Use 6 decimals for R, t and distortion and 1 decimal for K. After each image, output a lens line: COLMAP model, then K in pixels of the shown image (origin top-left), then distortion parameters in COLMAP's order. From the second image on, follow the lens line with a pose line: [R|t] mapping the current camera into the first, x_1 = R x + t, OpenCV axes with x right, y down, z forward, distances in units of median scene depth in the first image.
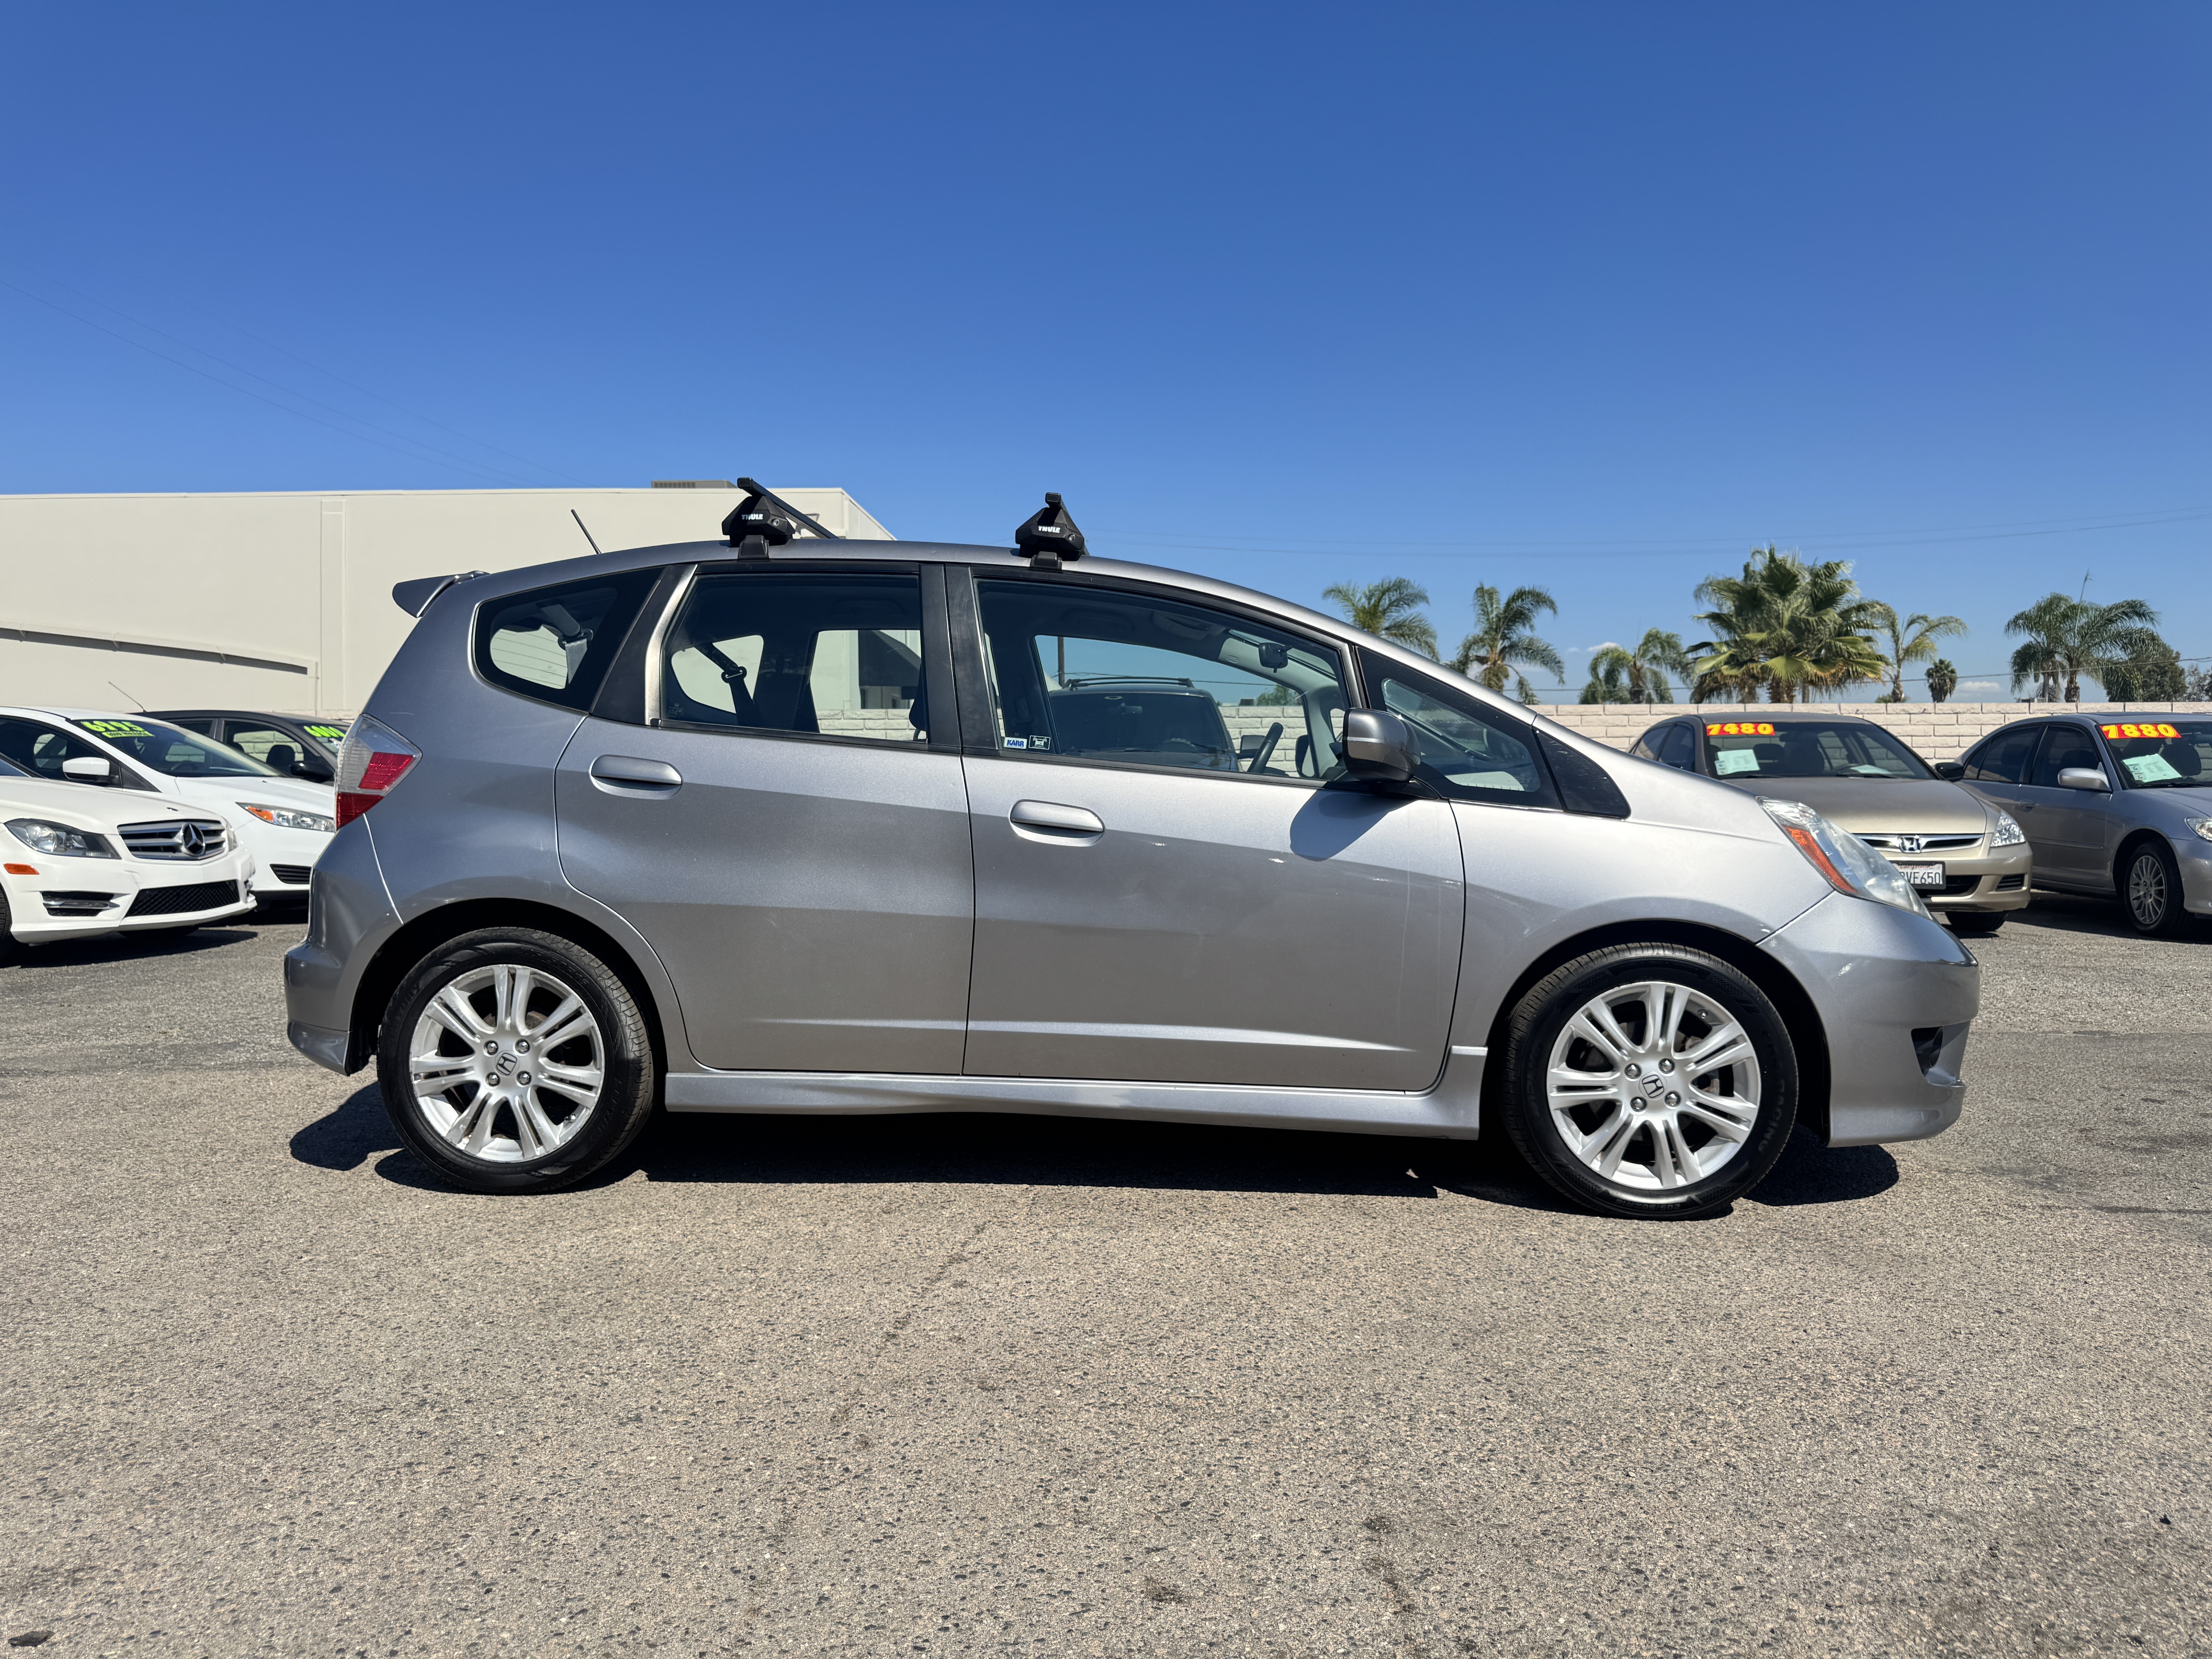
lens RADIAL K [[1578.7, 0, 1103.7], [0, 1578.7, 841.6], [0, 0, 1]] dist [0.027316, -0.037046]
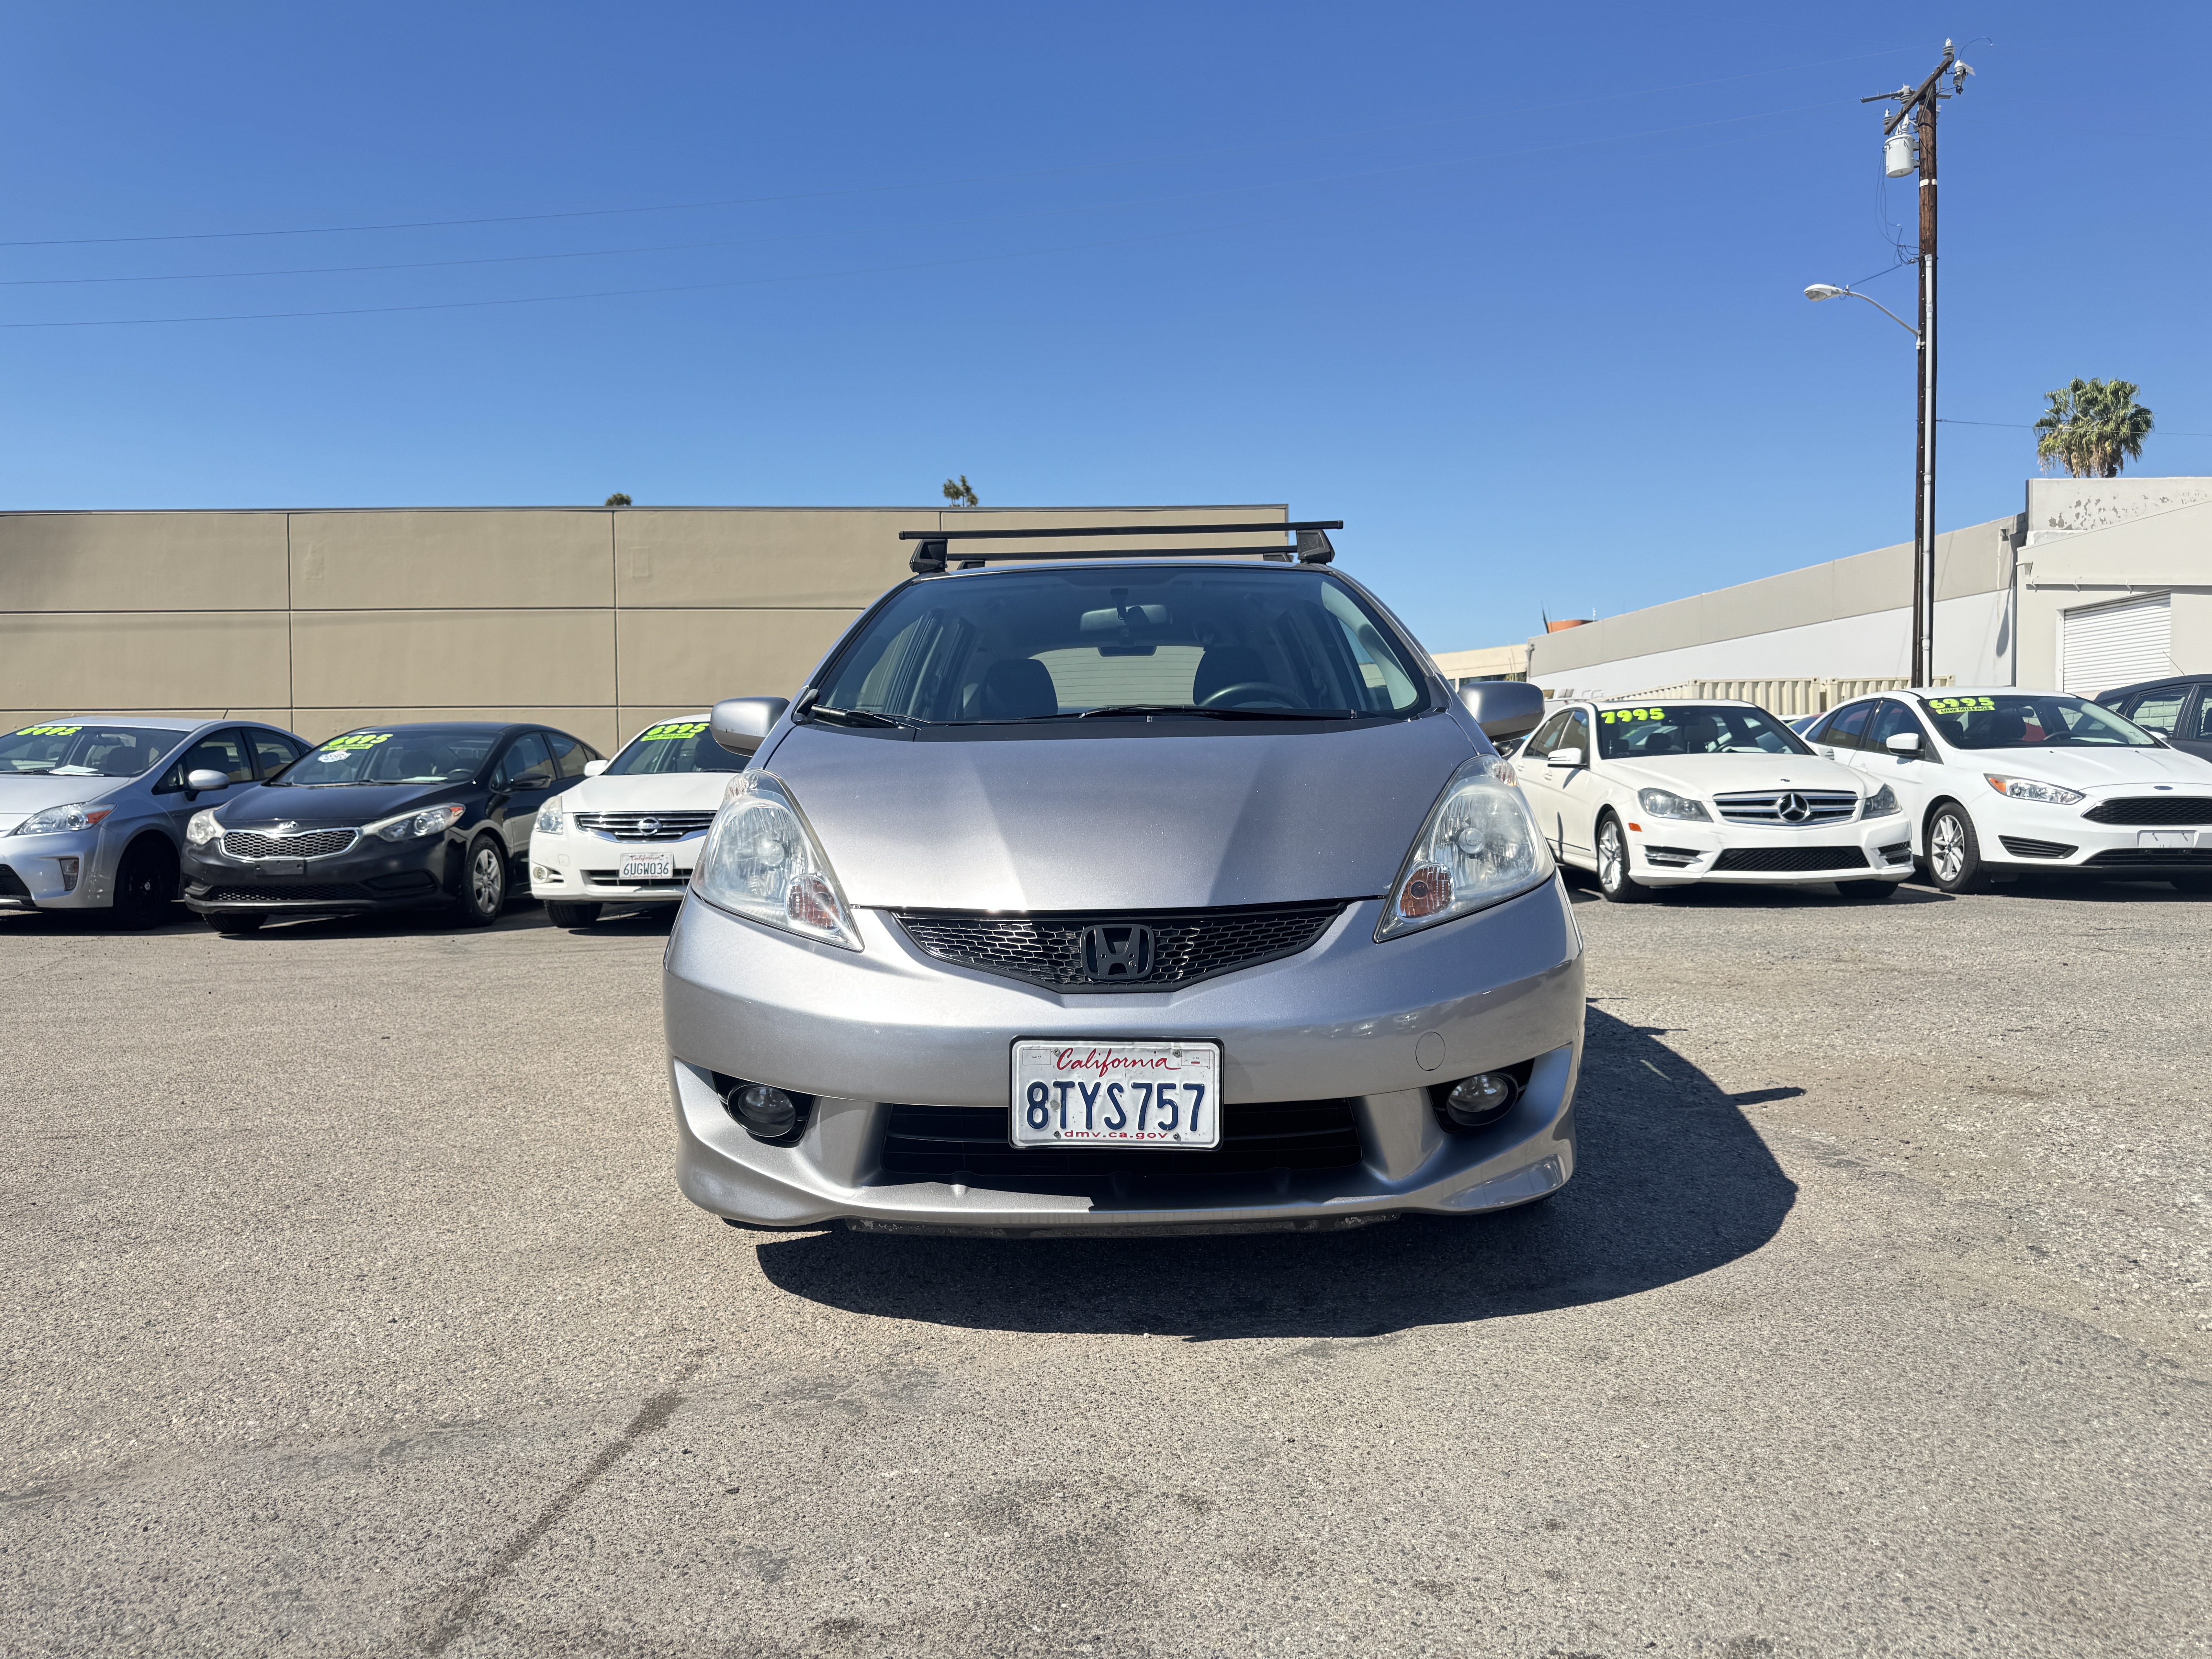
lens RADIAL K [[1578.7, 0, 1092.2], [0, 1578.7, 763.1], [0, 0, 1]] dist [0.027316, -0.037046]
pose [[0.031493, -0.013364, -0.999415, 0.549076], [-0.016829, 0.999762, -0.013899, -0.008986], [0.999362, 0.017257, 0.031261, 0.490105]]
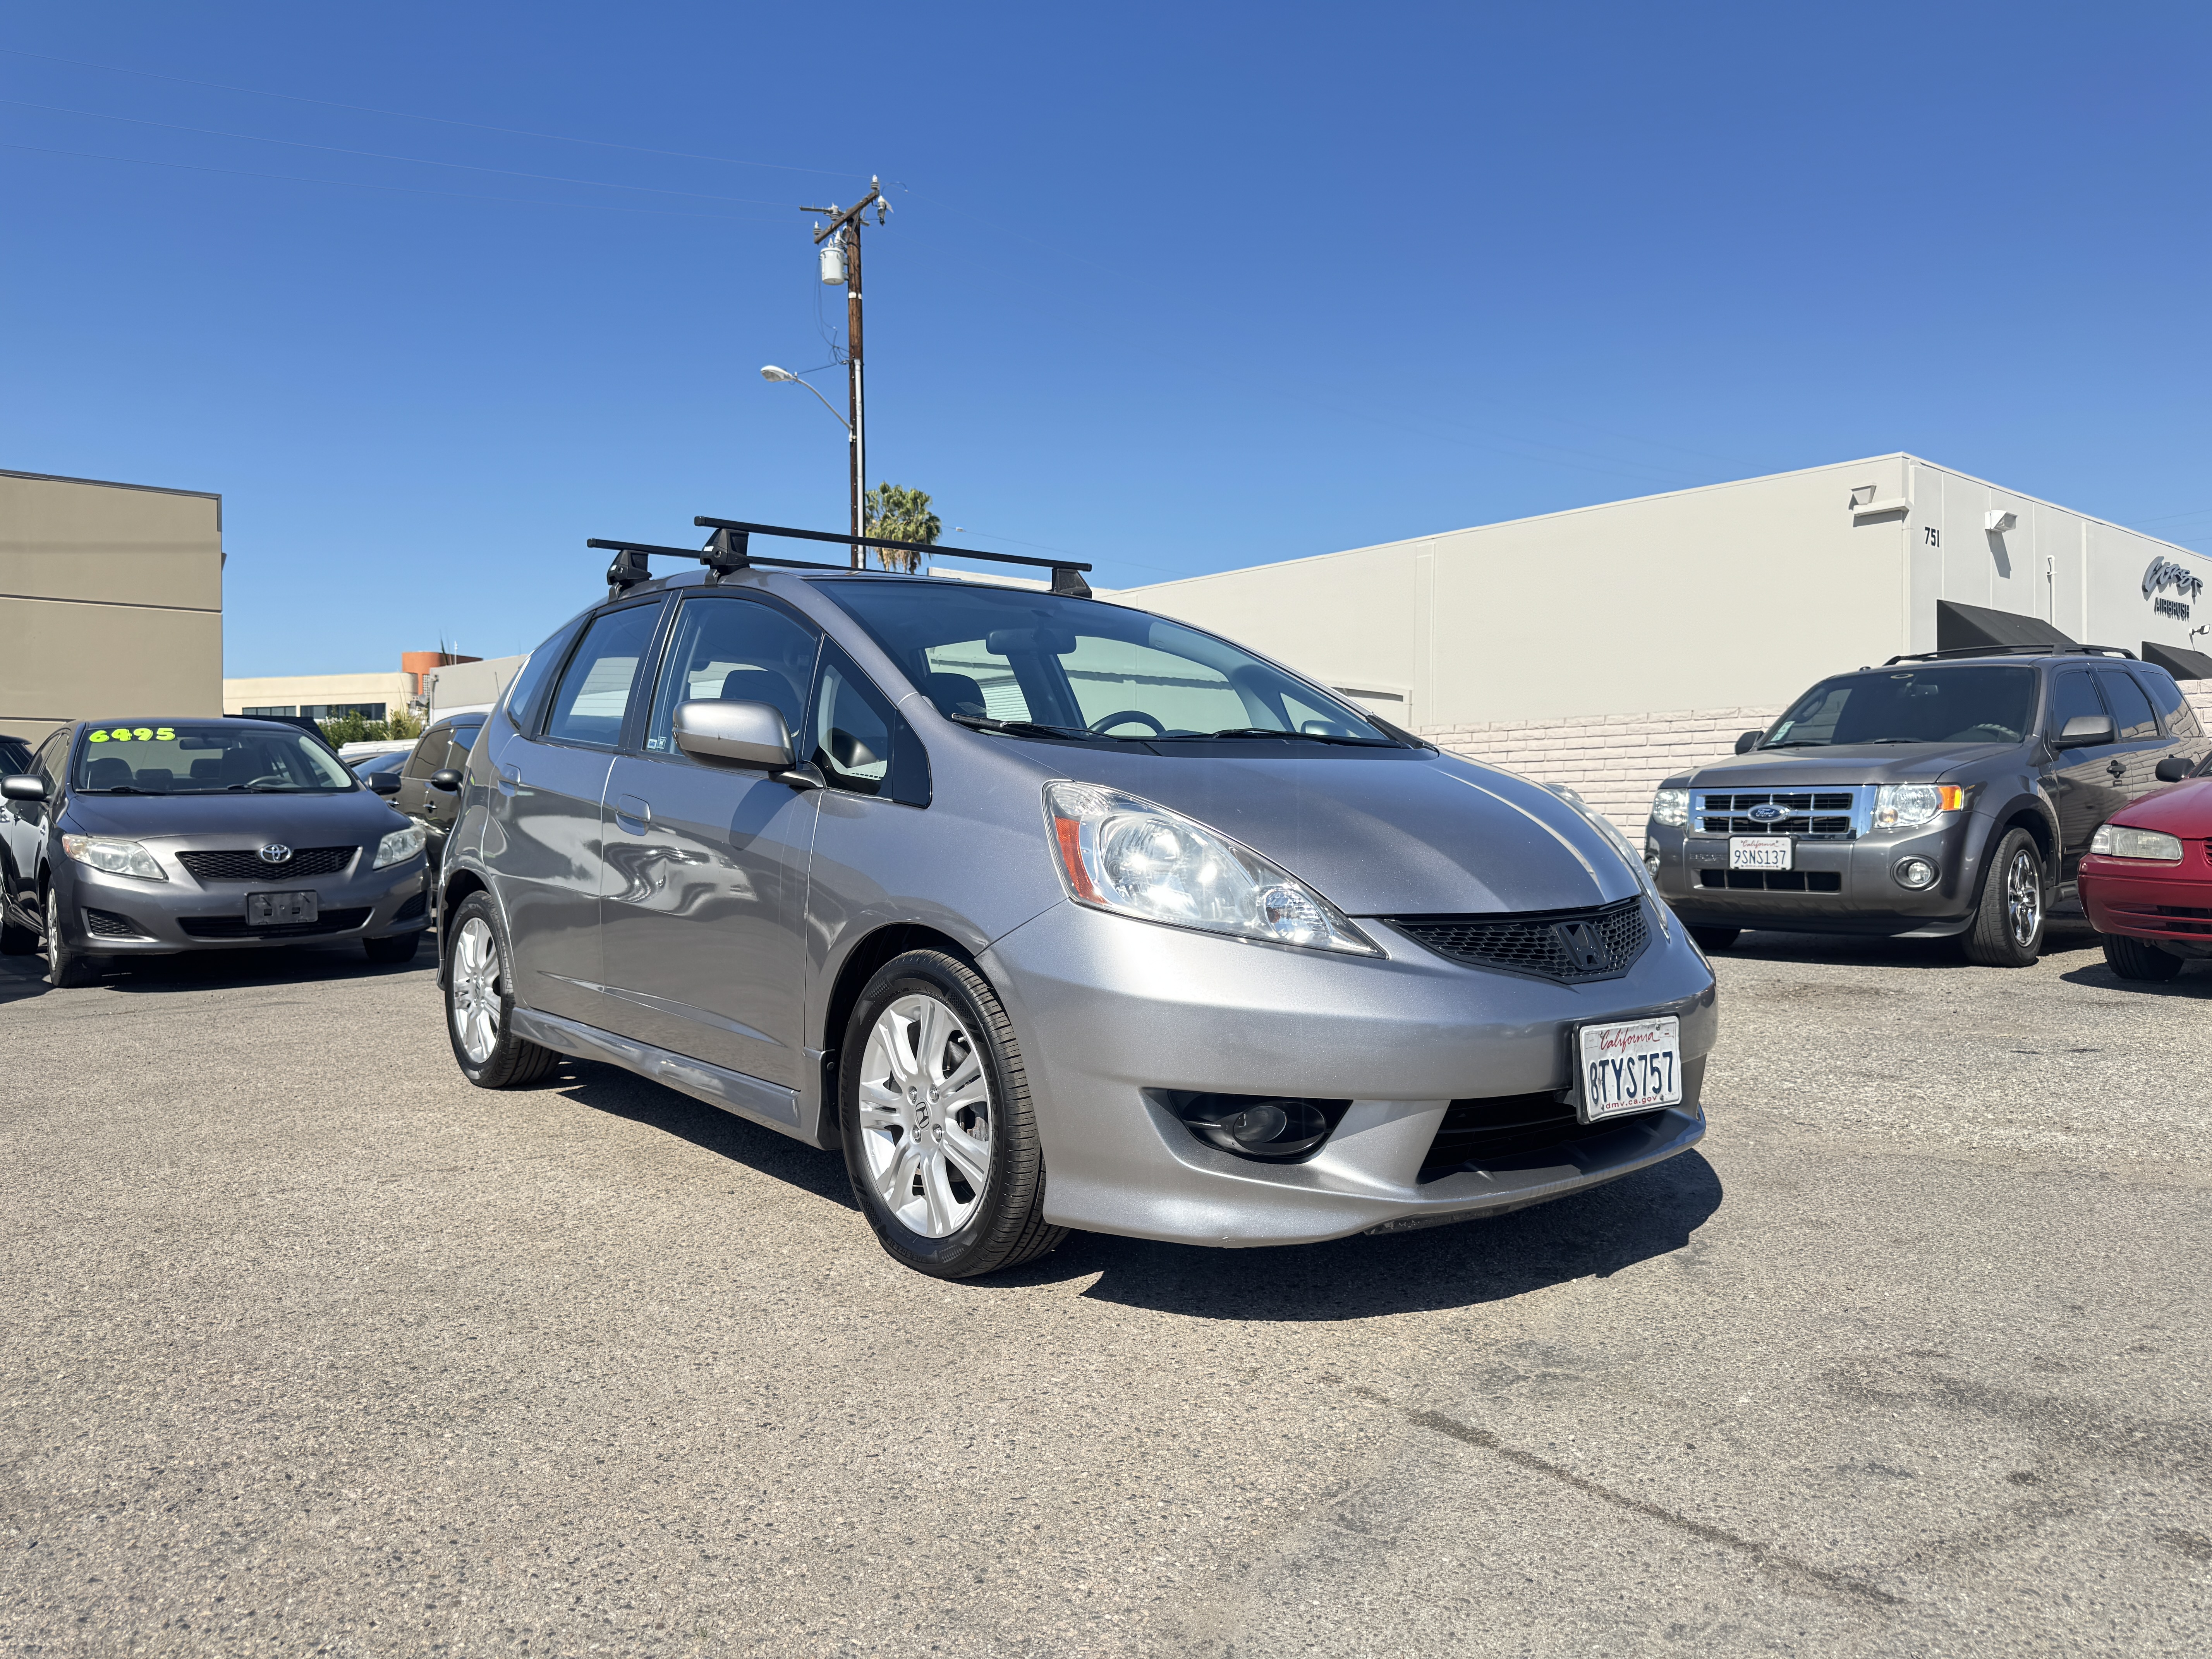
lens RADIAL K [[1578.7, 0, 1091.6], [0, 1578.7, 812.3], [0, 0, 1]] dist [0.027316, -0.037046]
pose [[0.678993, -0.006457, -0.734116, 0.429803], [-0.014054, 0.999664, -0.021791, 0.002407], [0.734010, 0.025114, 0.678674, 0.194908]]
